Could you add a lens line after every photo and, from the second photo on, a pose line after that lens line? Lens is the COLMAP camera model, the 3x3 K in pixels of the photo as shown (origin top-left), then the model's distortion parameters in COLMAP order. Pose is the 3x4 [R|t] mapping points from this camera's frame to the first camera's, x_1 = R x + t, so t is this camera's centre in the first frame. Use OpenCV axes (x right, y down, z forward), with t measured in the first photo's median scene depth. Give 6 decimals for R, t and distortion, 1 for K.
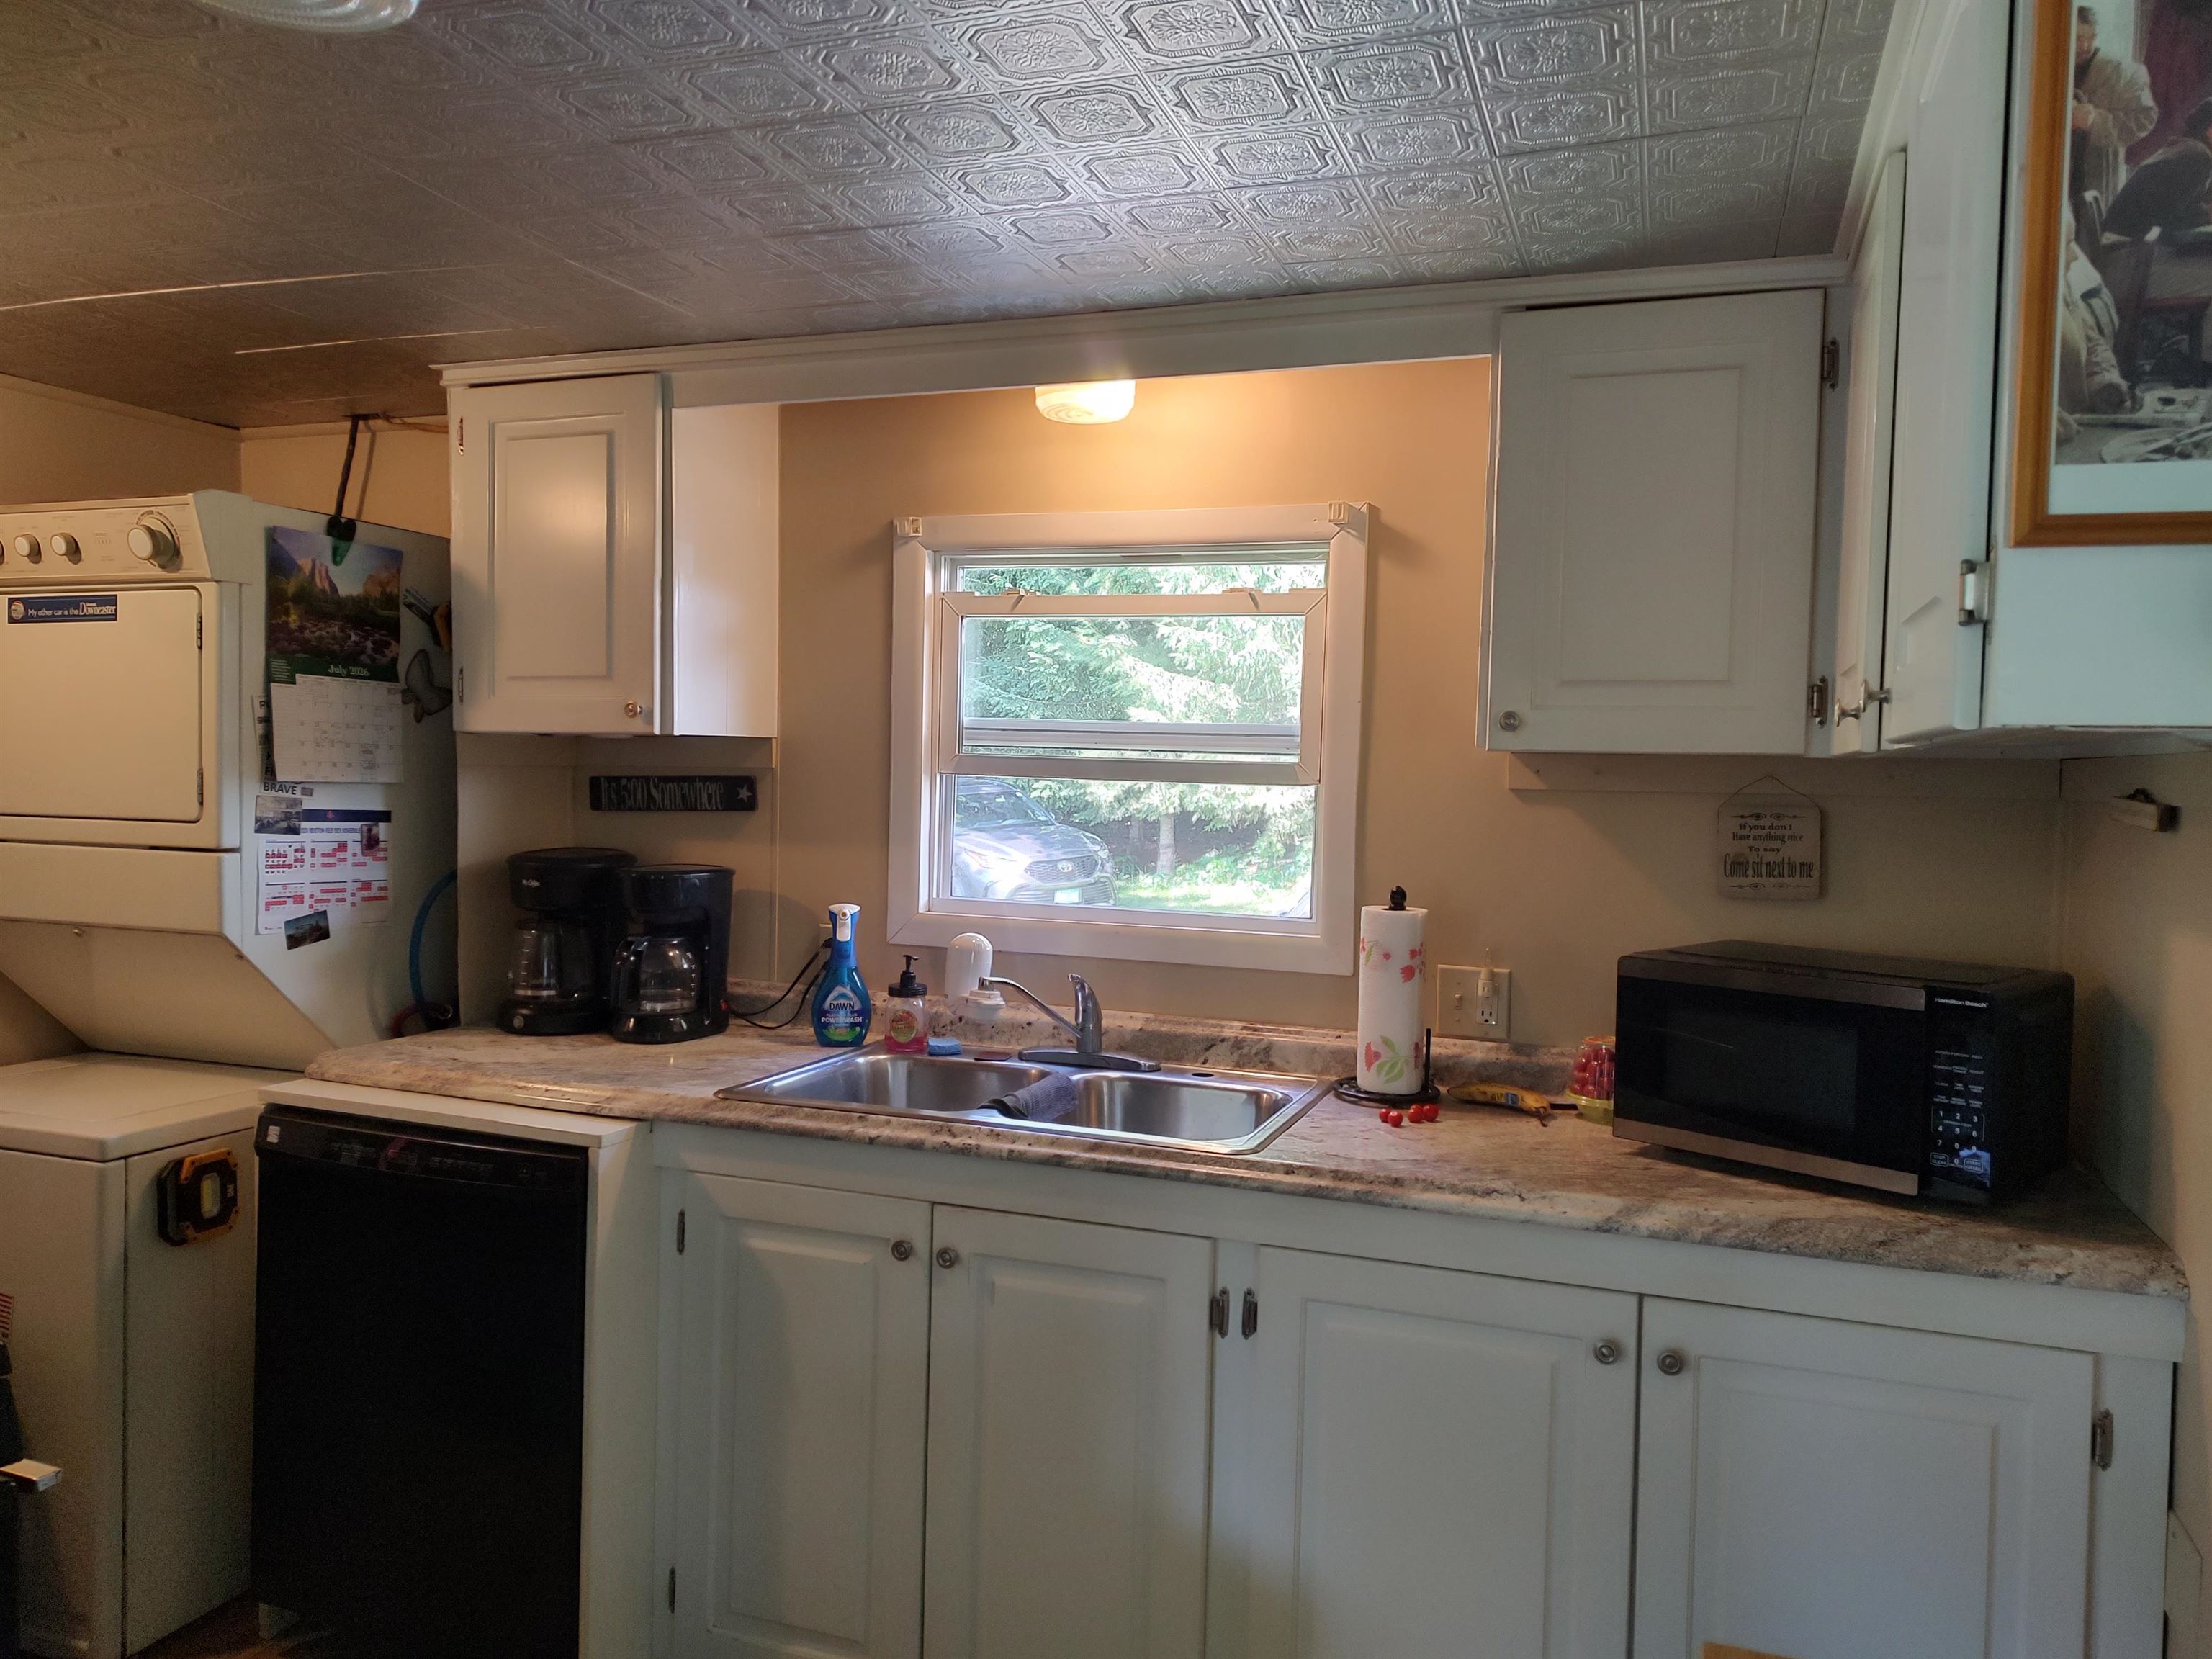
lens RADIAL K [[1566.7, 0, 1107.0], [0, 1566.7, 831.8], [0, 0, 1]] dist [0.037399, -0.027965]
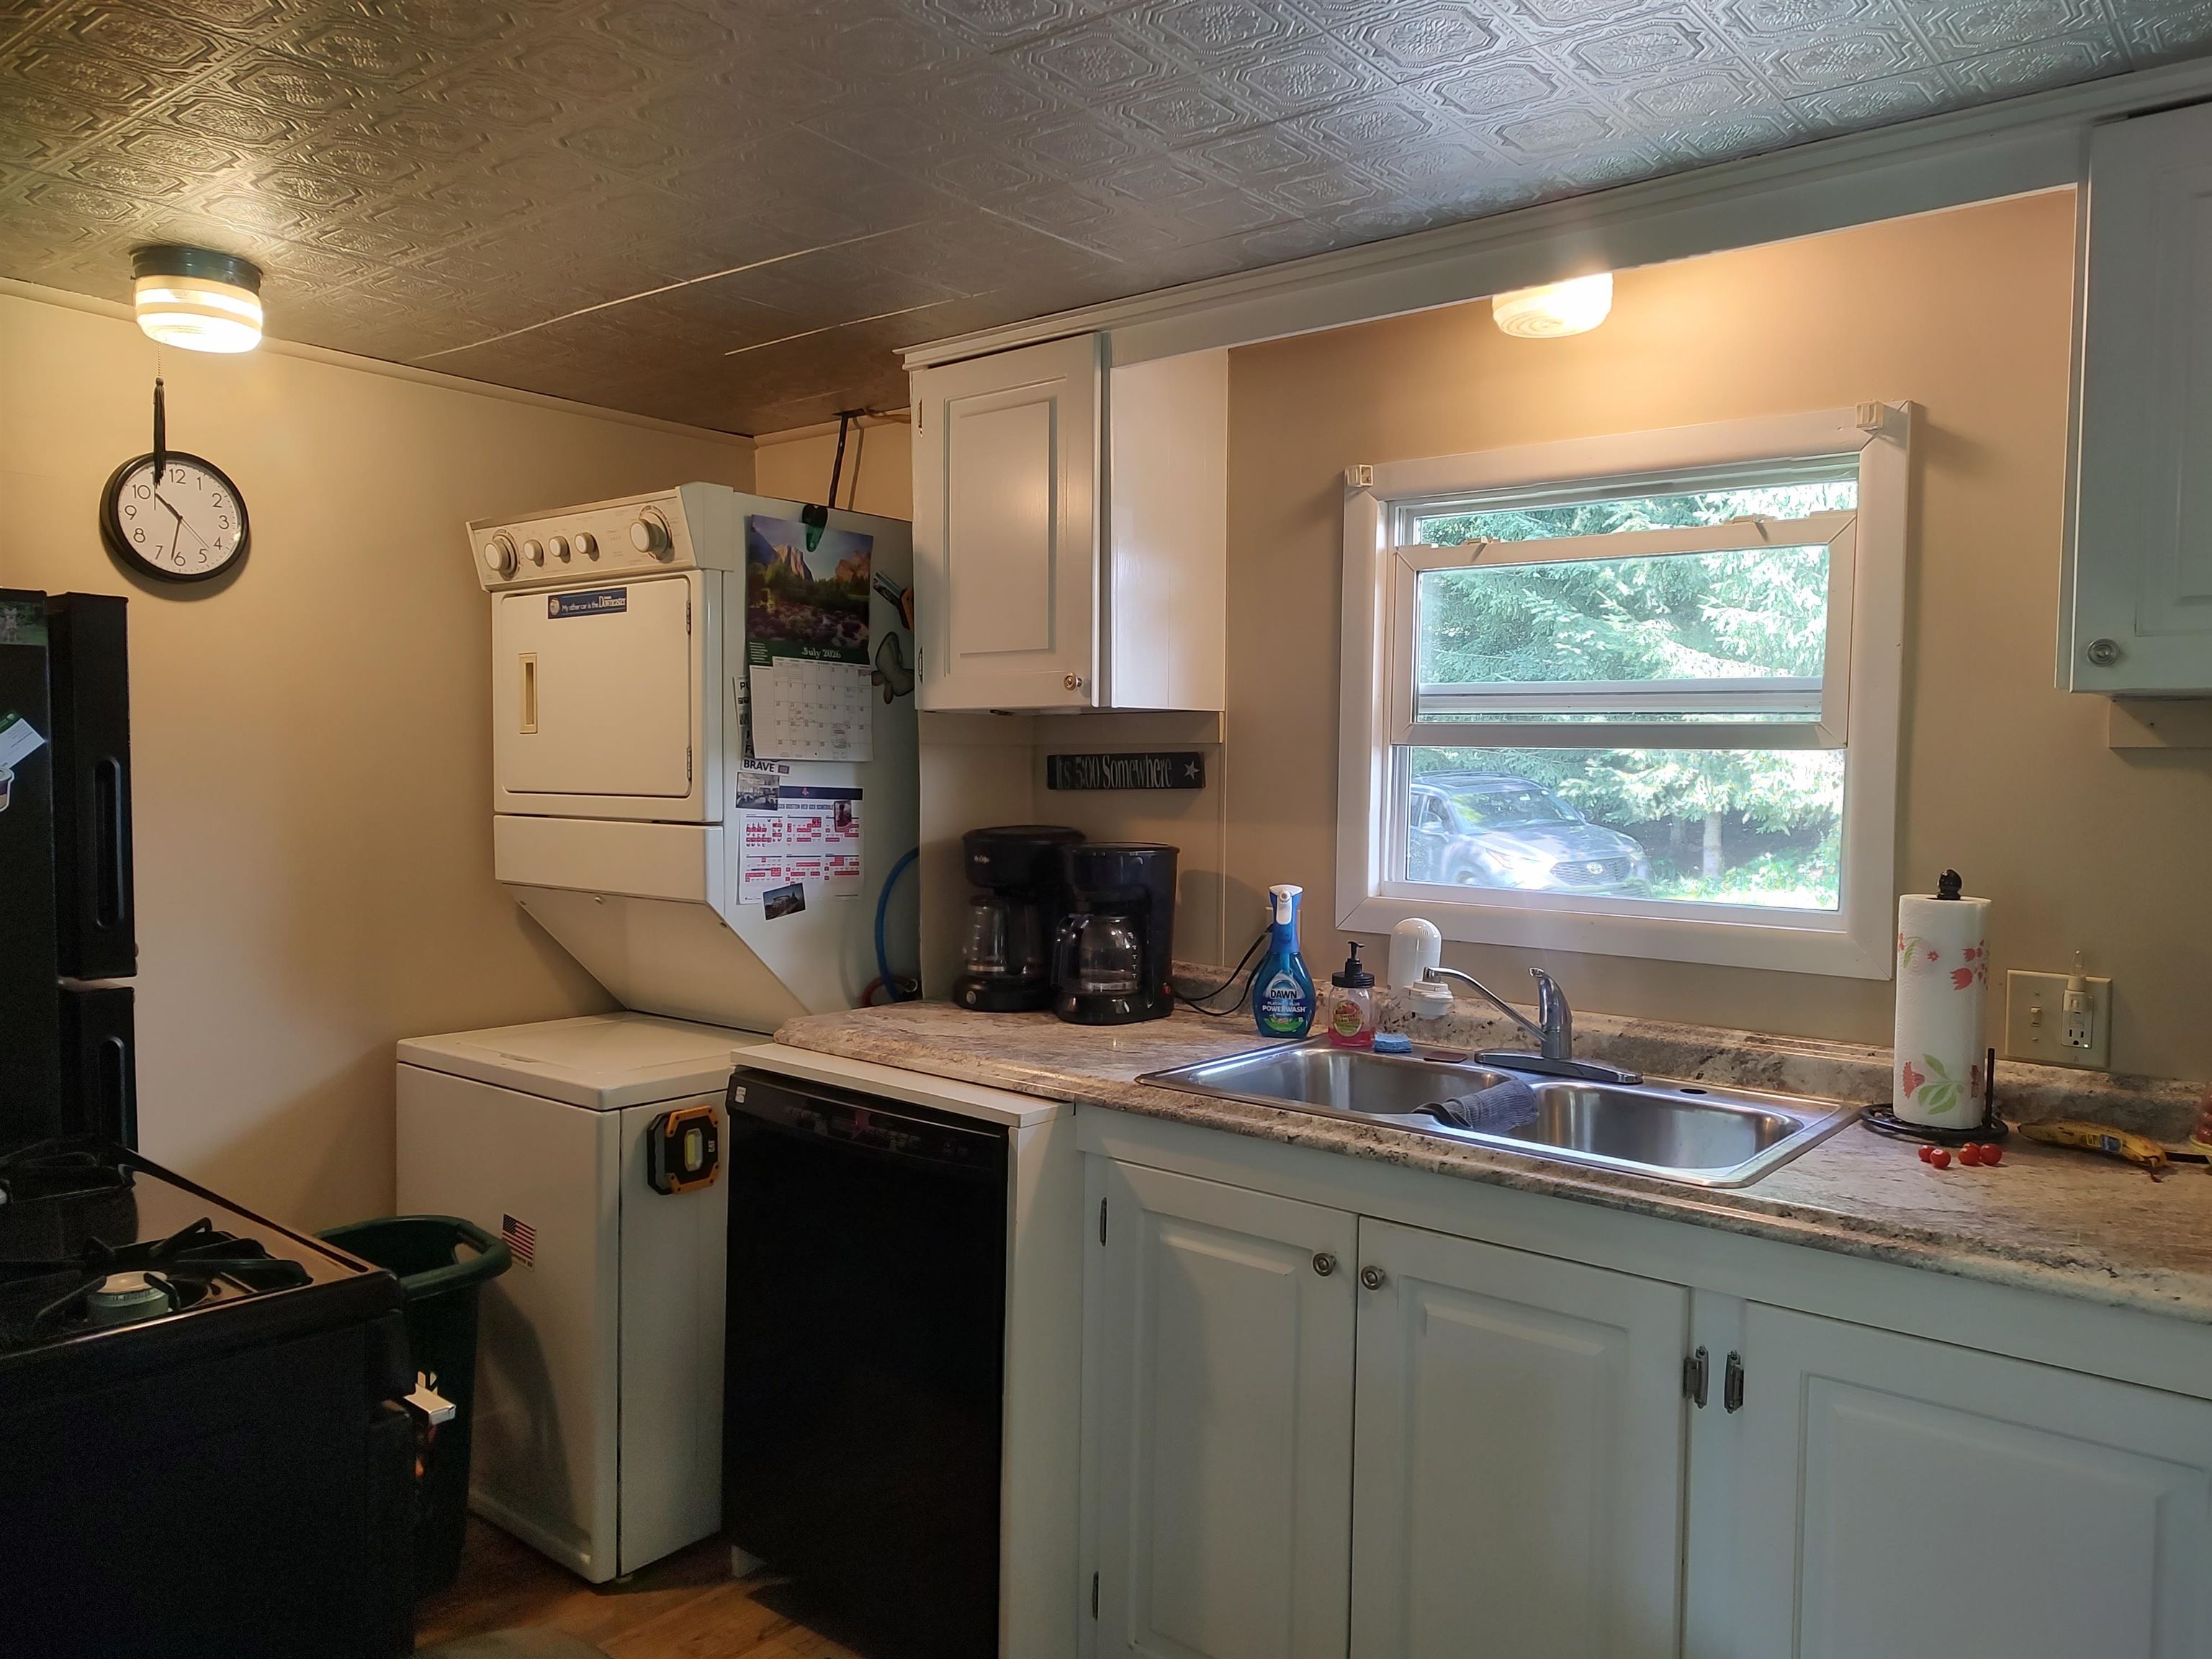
lens RADIAL K [[1566.7, 0, 1125.1], [0, 1566.7, 828.1], [0, 0, 1]] dist [0.037399, -0.027965]
pose [[0.947380, 0.003281, -0.320094, 0.042993], [-0.004954, 0.999978, -0.004412, 0.018257], [0.320072, 0.005766, 0.947376, 0.094313]]
